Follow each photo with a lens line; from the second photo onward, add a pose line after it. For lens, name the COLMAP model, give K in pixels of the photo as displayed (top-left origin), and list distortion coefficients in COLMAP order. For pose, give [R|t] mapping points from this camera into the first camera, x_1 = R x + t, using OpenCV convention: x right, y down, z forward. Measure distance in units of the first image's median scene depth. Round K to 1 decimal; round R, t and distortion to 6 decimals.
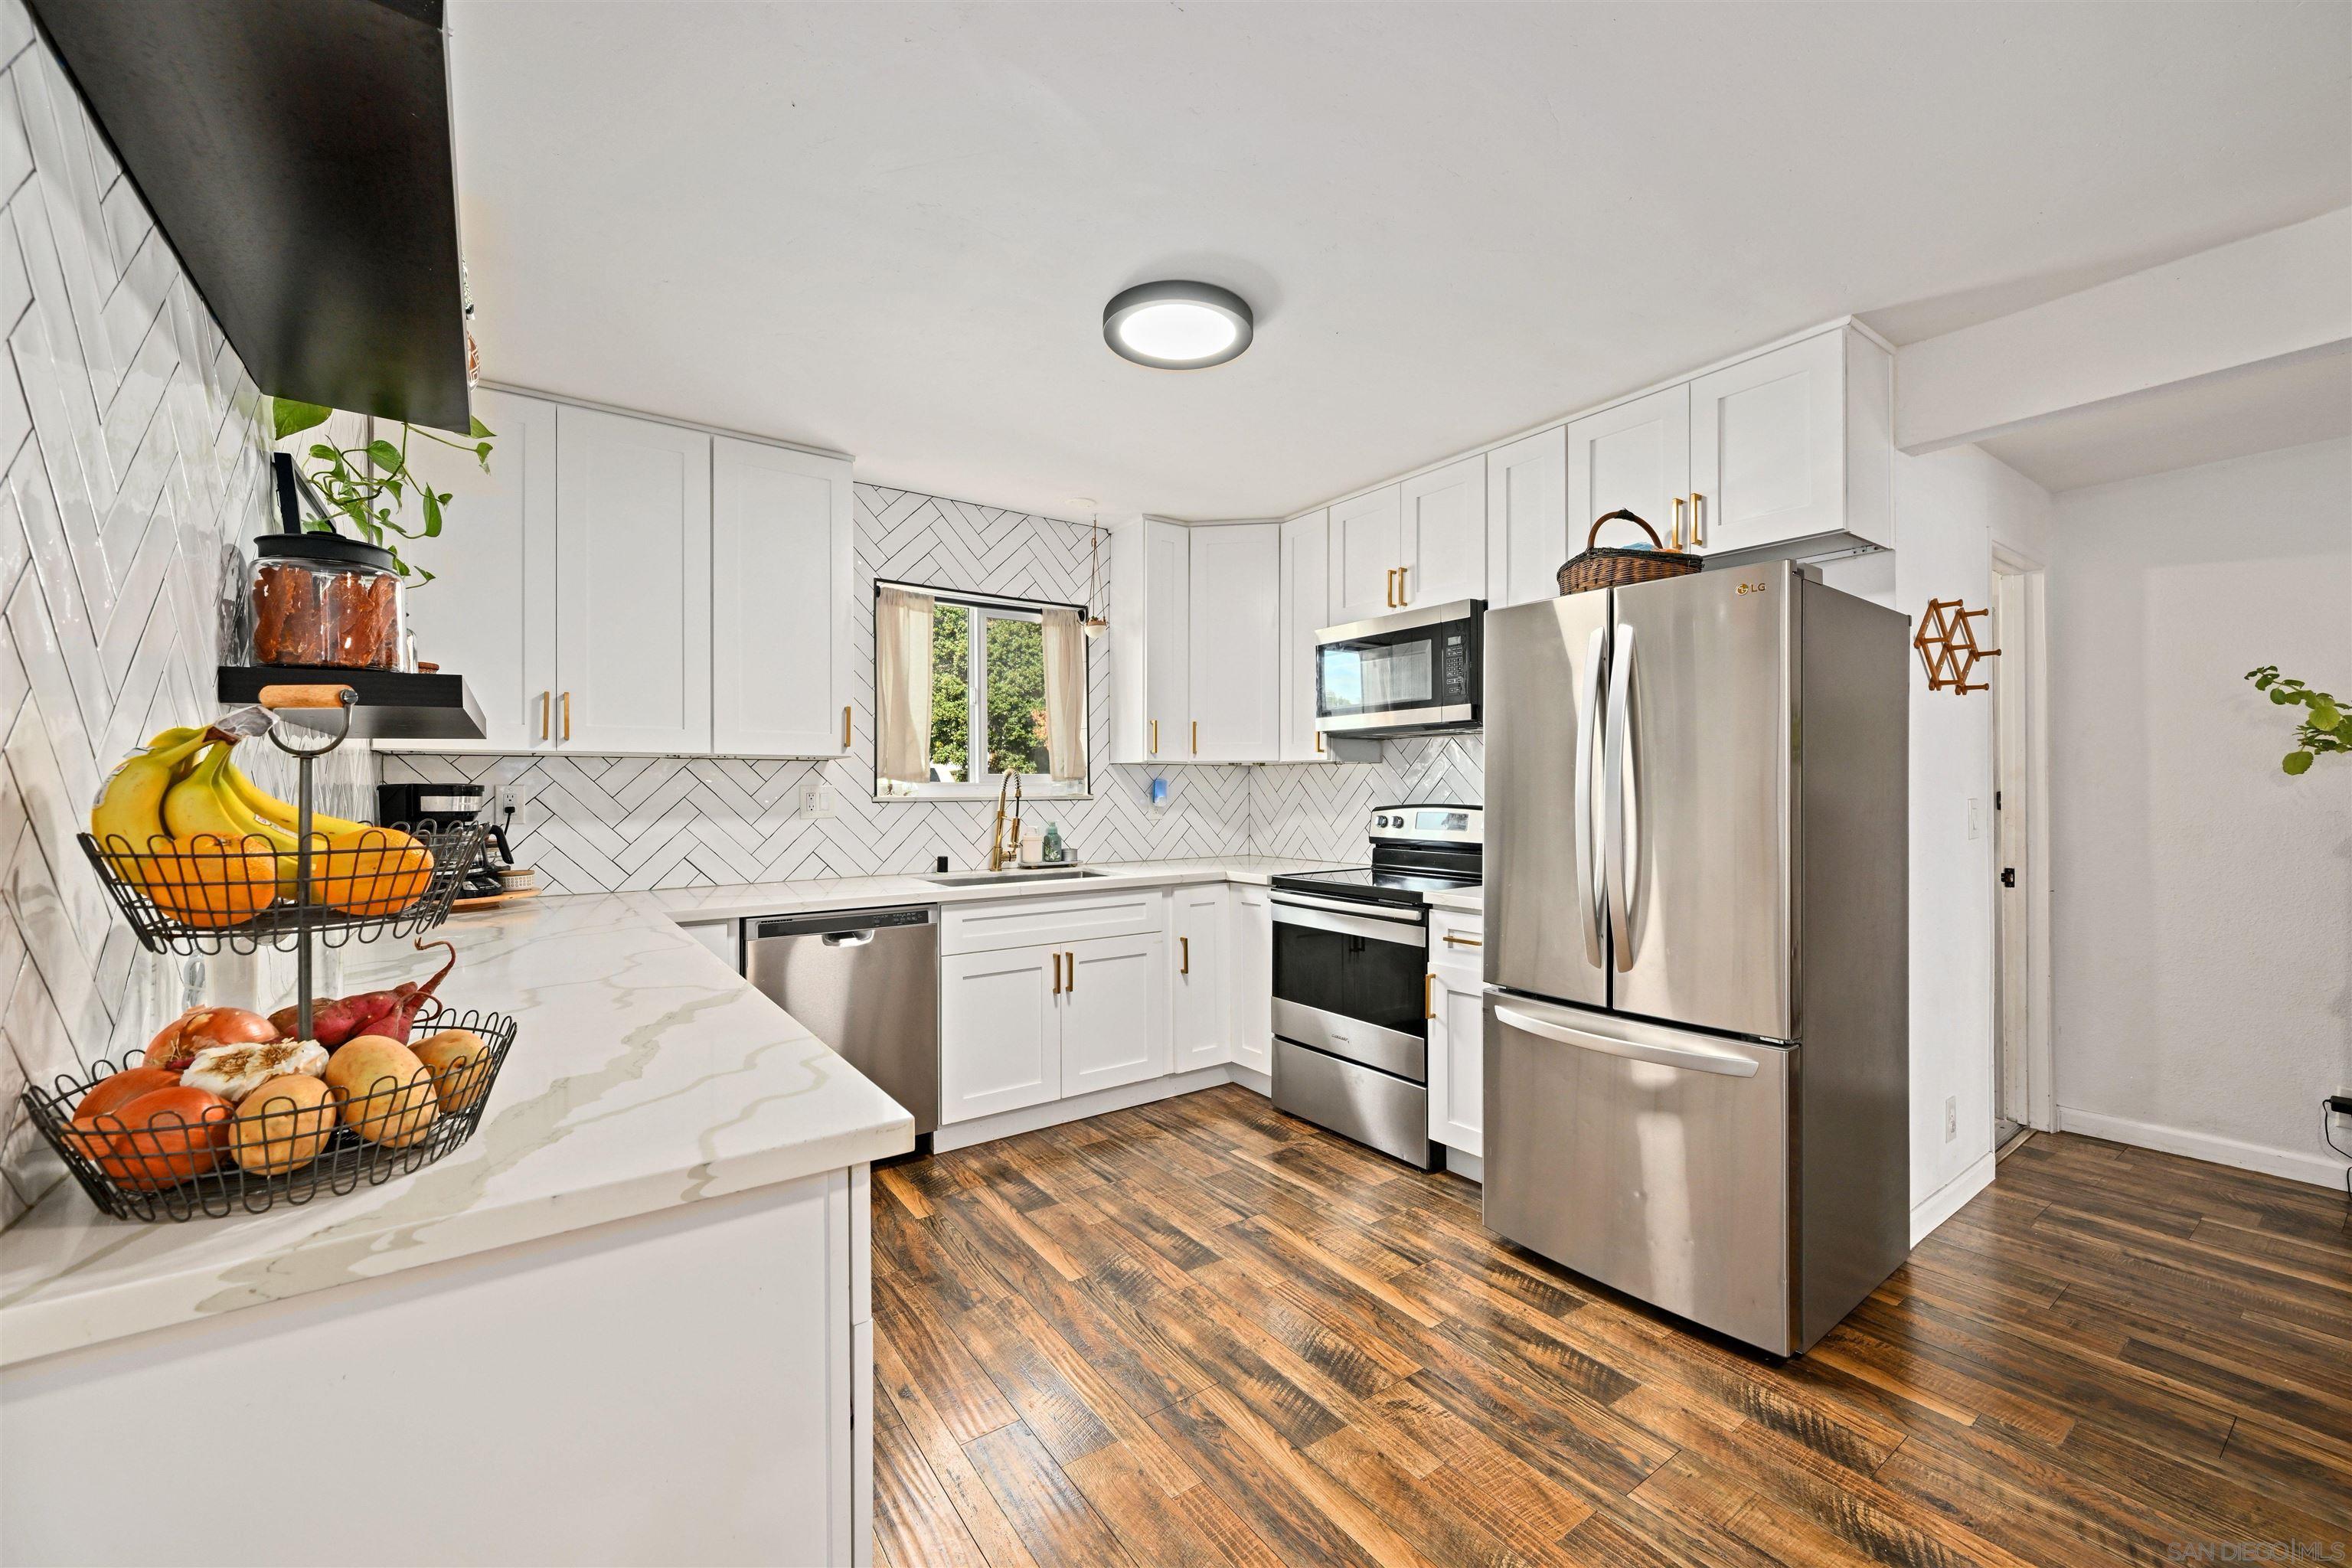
lens RADIAL K [[931.4, 0, 1186.8], [0, 931.4, 788.3], [0, 0, 1]] dist [-0.000663, 0.000035]
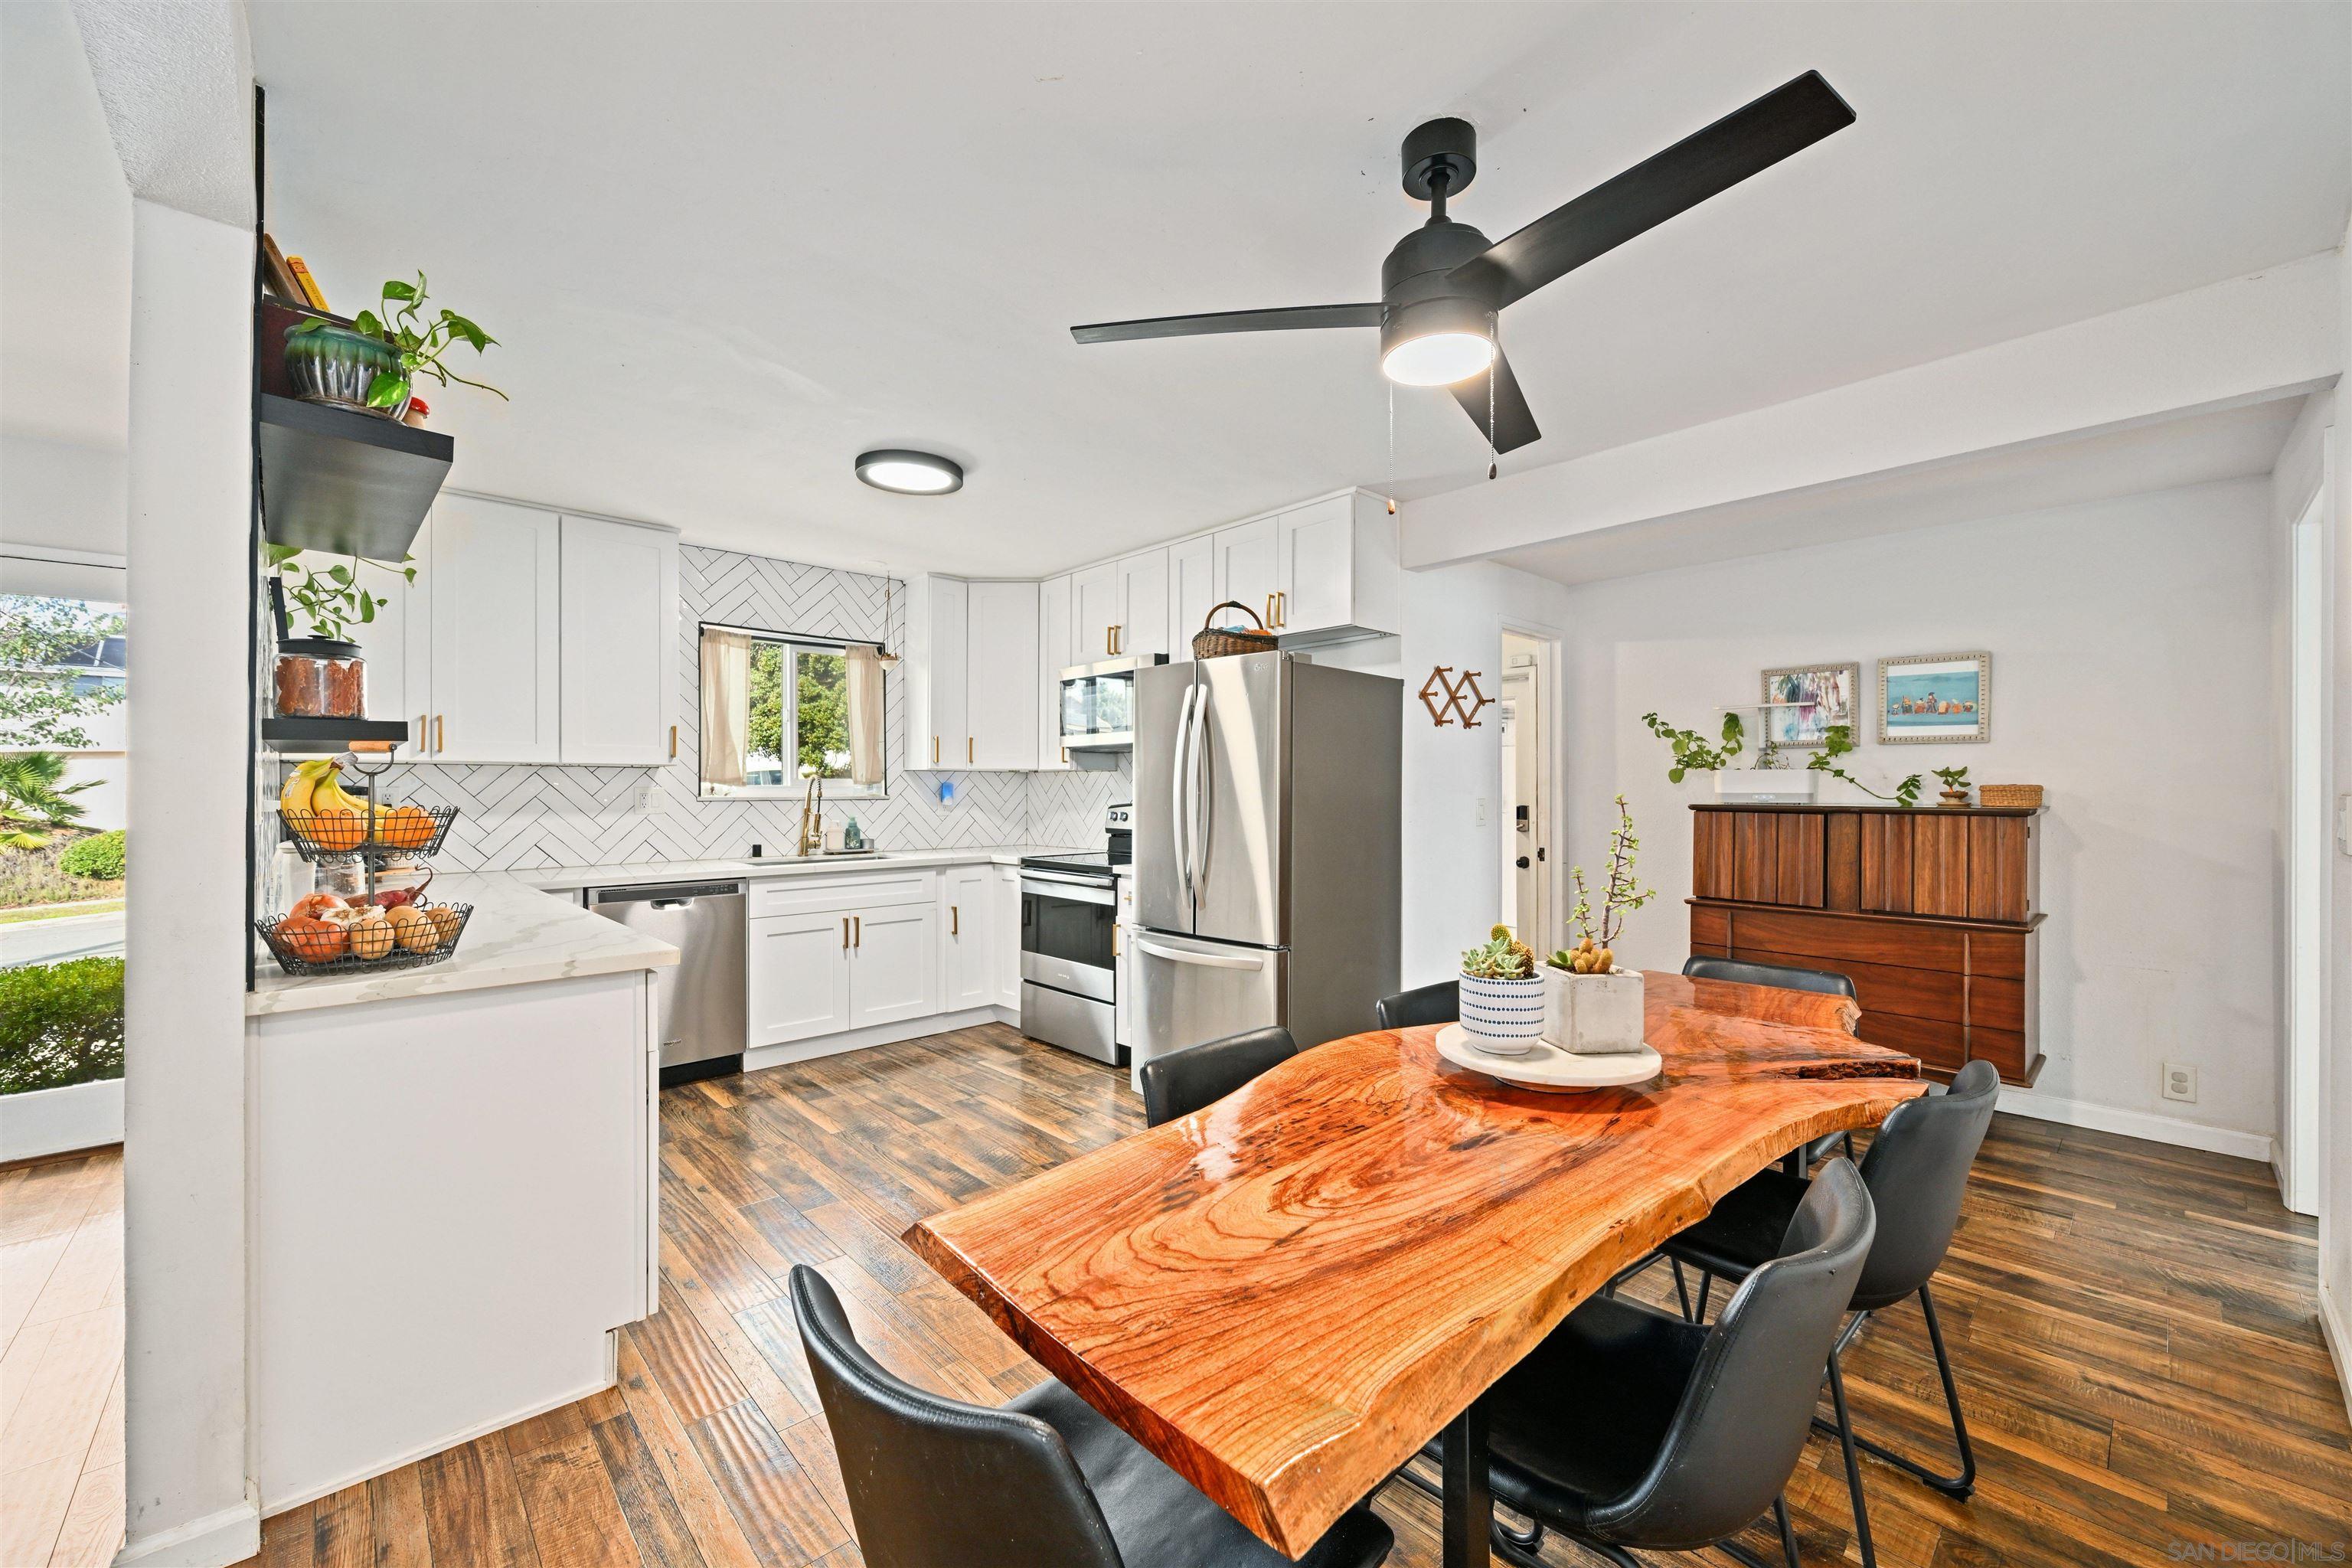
lens RADIAL K [[932.4, 0, 1188.4], [0, 932.4, 791.2], [0, 0, 1]] dist [0.000538, -0.000147]
pose [[0.991165, 0.002080, 0.132616, 0.169800], [-0.002203, 0.999997, 0.000780, -0.000878], [-0.132614, -0.001065, 0.991167, -0.370338]]
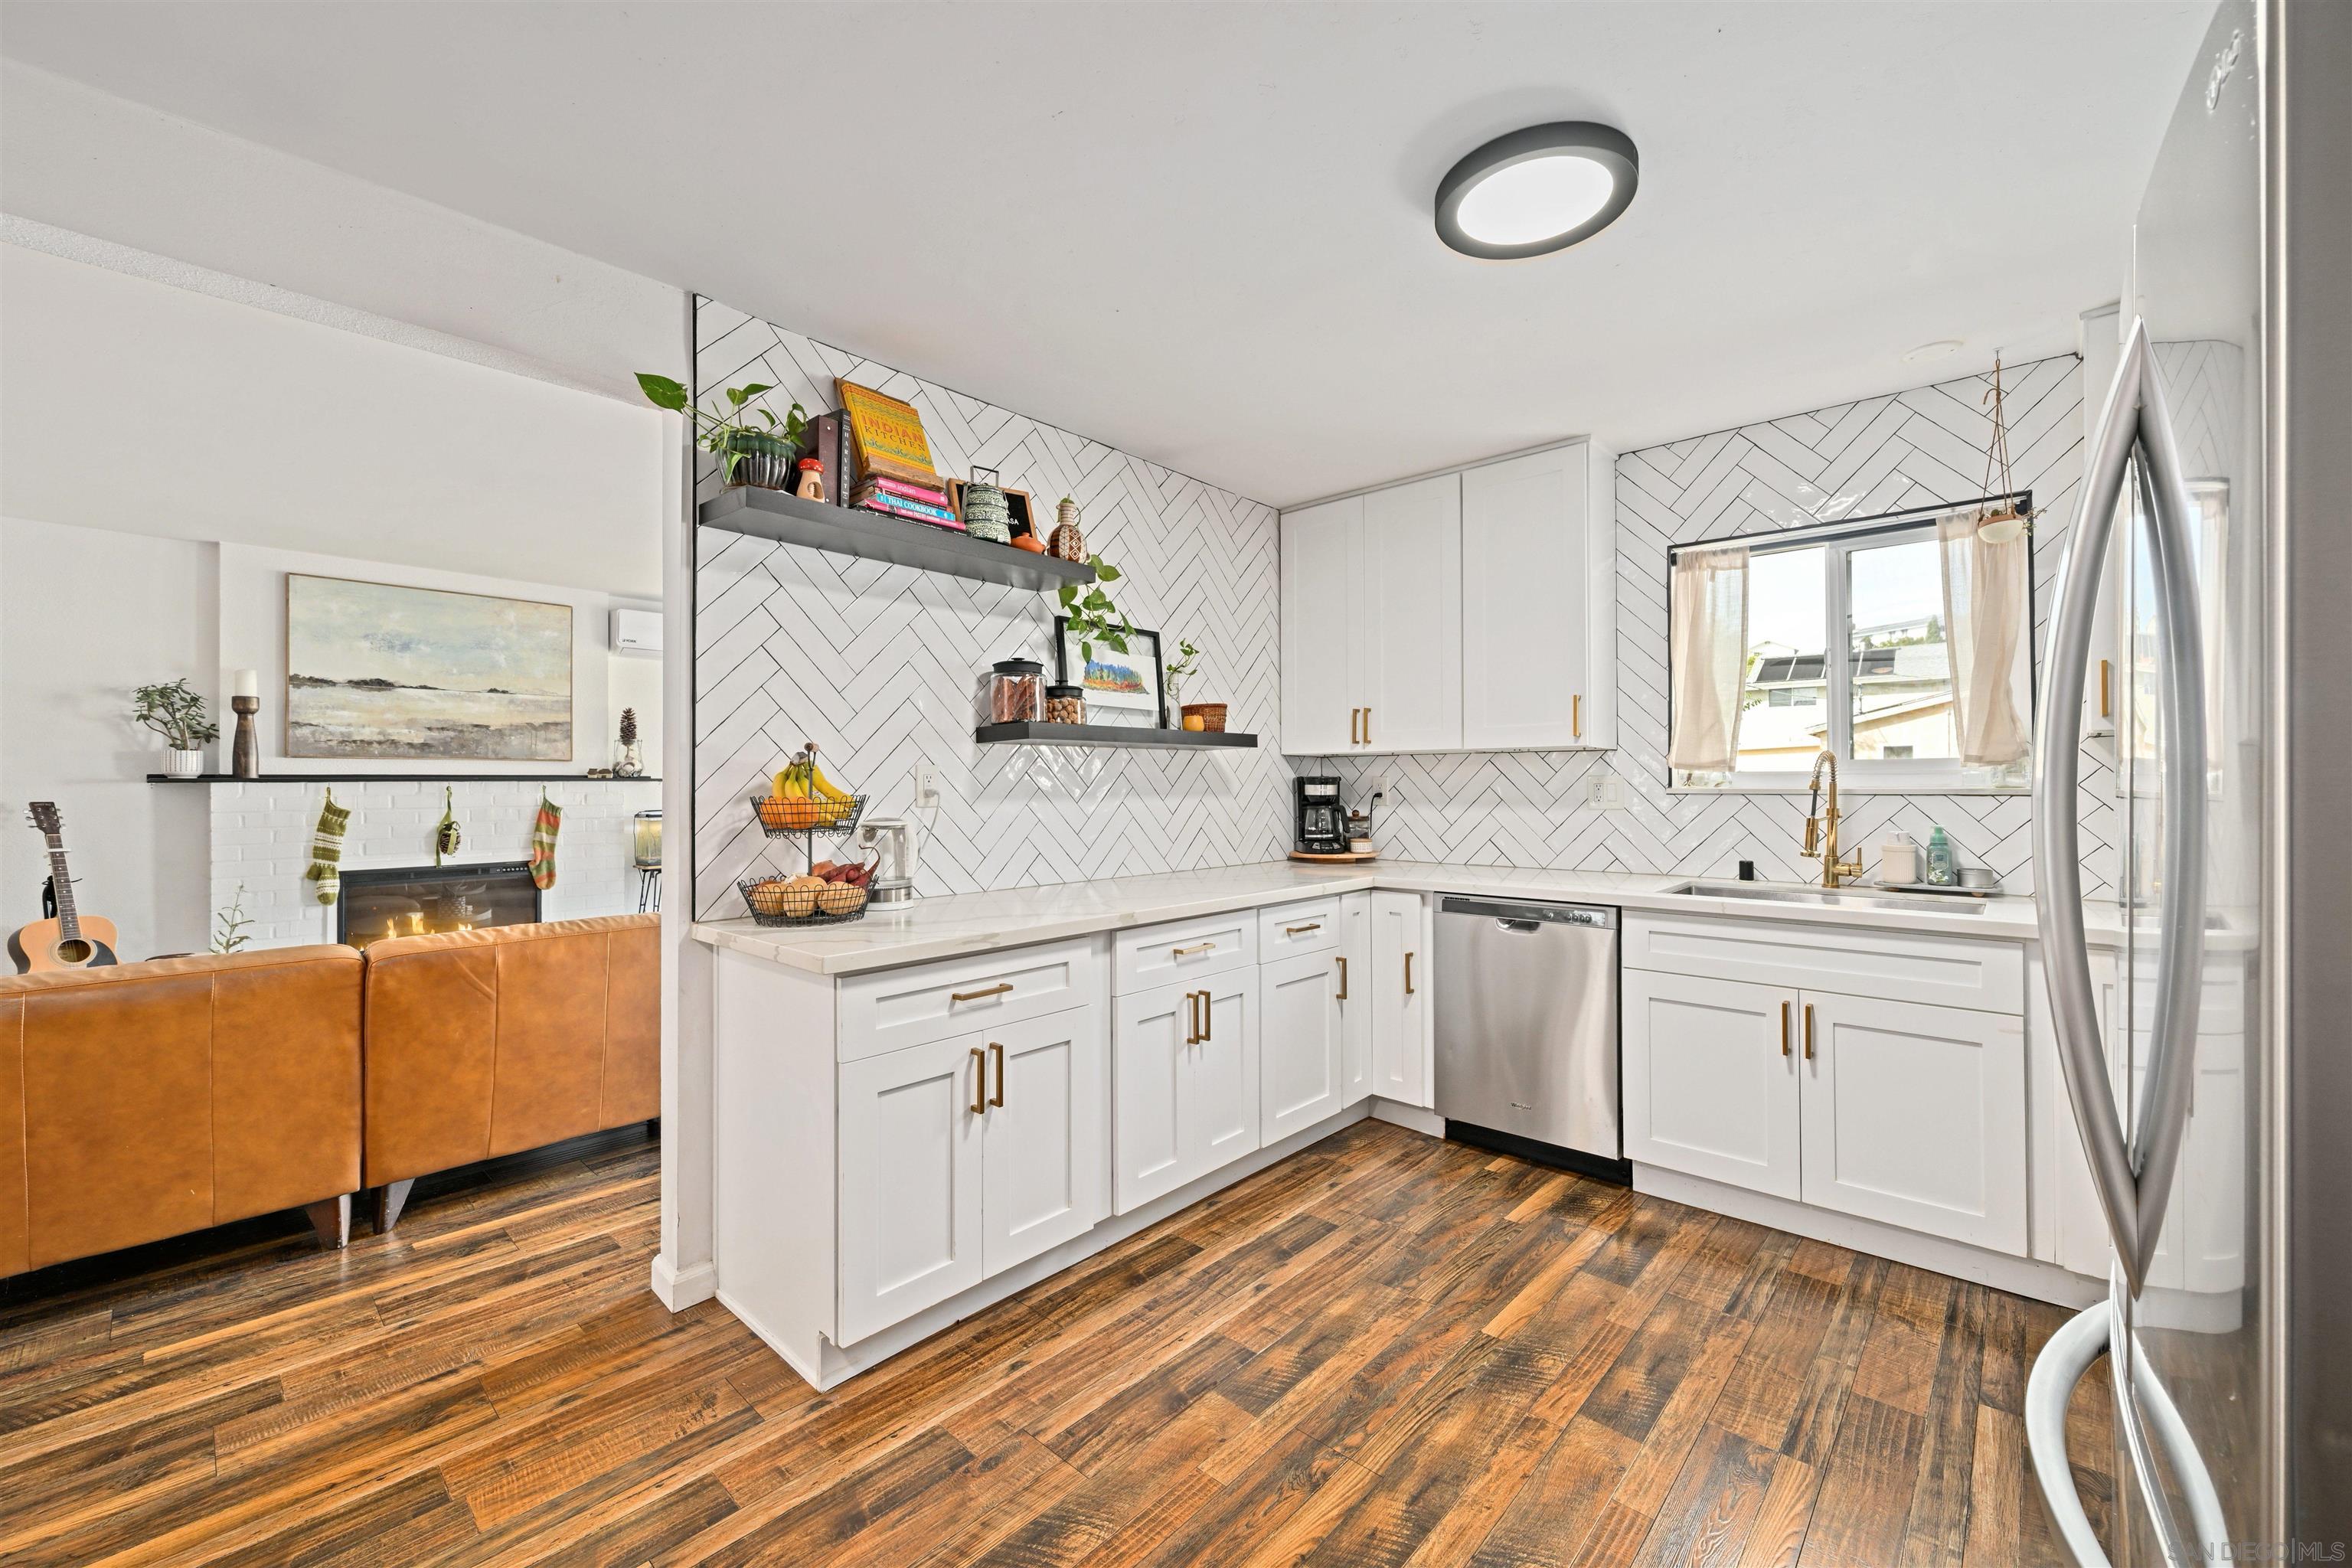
lens RADIAL K [[931.4, 0, 1186.8], [0, 931.4, 788.3], [0, 0, 1]] dist [-0.000663, 0.000035]
pose [[0.214158, 0.010727, -0.976740, 0.508206], [0.002832, 0.999929, 0.011603, -0.002964], [0.976795, -0.005251, 0.214112, 0.397322]]
